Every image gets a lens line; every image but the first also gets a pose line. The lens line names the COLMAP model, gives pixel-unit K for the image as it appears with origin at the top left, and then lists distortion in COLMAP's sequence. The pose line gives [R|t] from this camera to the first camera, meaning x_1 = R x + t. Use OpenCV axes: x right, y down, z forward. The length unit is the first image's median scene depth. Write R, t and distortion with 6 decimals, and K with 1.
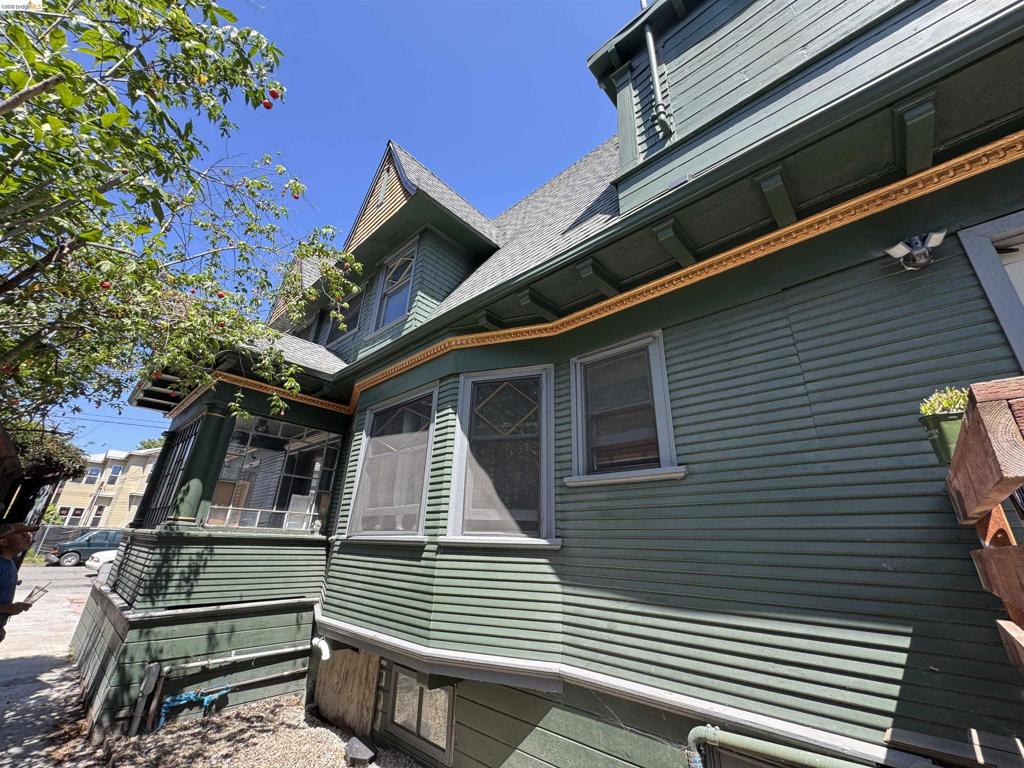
lens RADIAL K [[410.7, 0, 512.0], [0, 410.7, 381.4], [0, 0, 1]] dist [-0.002074, 0.000072]
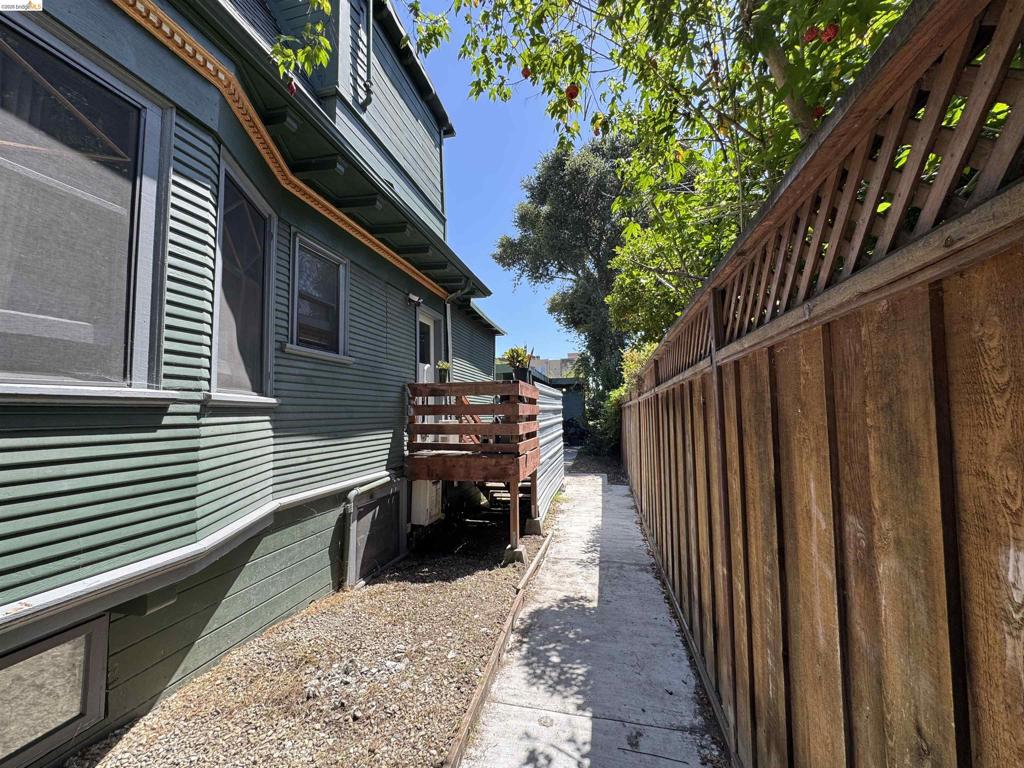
lens RADIAL K [[410.7, 0, 511.2], [0, 410.7, 383.8], [0, 0, 1]] dist [-0.002074, 0.000072]
pose [[-0.497736, 0.034590, 0.866639, -1.054778], [-0.325661, 0.918642, -0.223702, 0.376003], [-0.803868, -0.393575, -0.445976, 0.964988]]
